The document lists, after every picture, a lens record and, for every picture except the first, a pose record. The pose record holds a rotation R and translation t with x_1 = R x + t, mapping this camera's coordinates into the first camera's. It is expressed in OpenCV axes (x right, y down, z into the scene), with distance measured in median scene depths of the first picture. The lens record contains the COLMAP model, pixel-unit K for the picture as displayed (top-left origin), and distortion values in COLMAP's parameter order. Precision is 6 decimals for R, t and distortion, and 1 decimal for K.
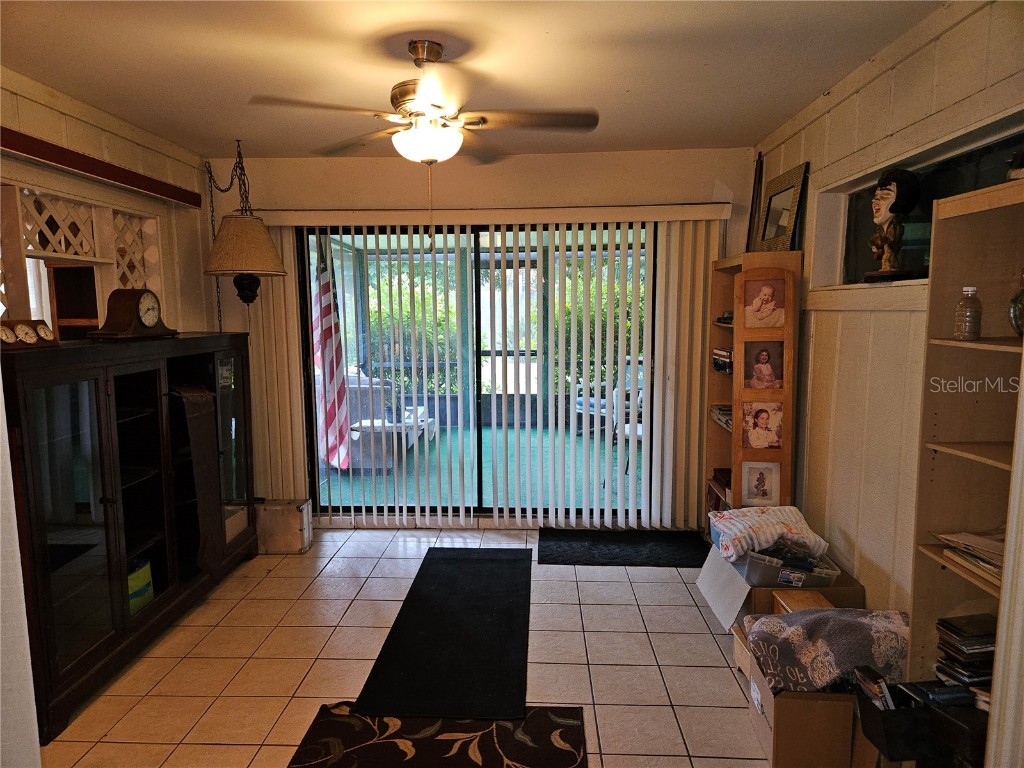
lens RADIAL K [[682.0, 0, 509.9], [0, 682.0, 388.8], [0, 0, 1]] dist [0.082997, -0.071758]
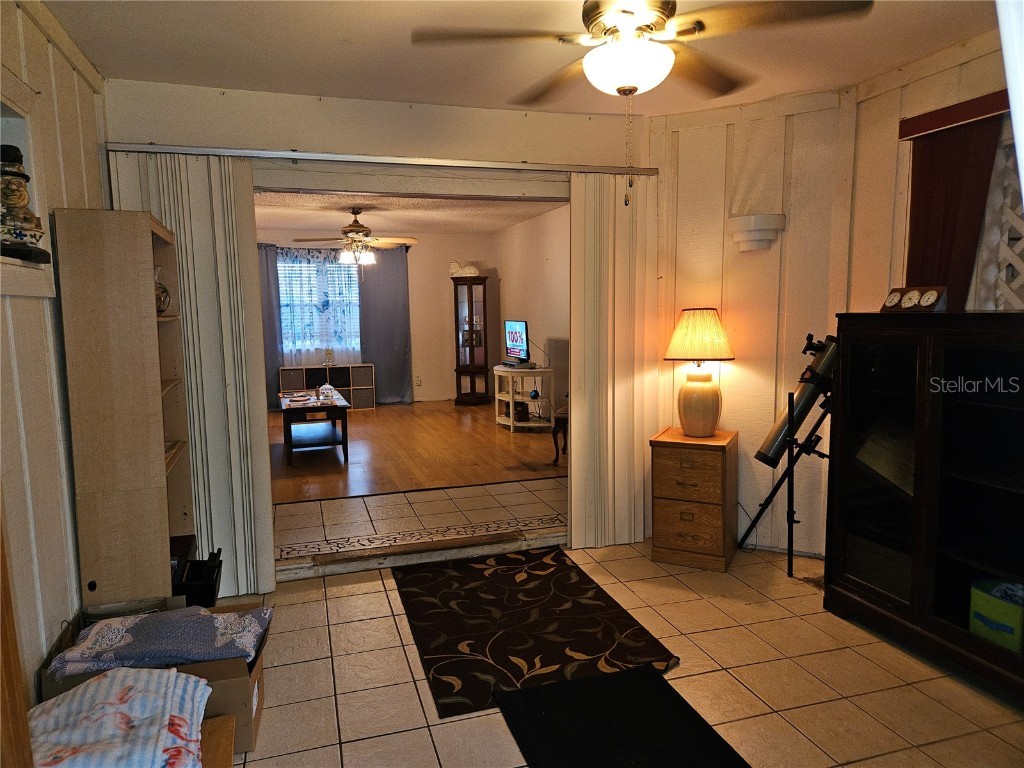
lens RADIAL K [[682.0, 0, 504.6], [0, 682.0, 389.8], [0, 0, 1]] dist [0.082997, -0.071758]
pose [[-0.943343, 0.062806, -0.325821, 0.288332], [-0.013085, 0.974118, 0.225661, -0.171750], [0.331561, 0.217139, -0.918106, 1.731168]]
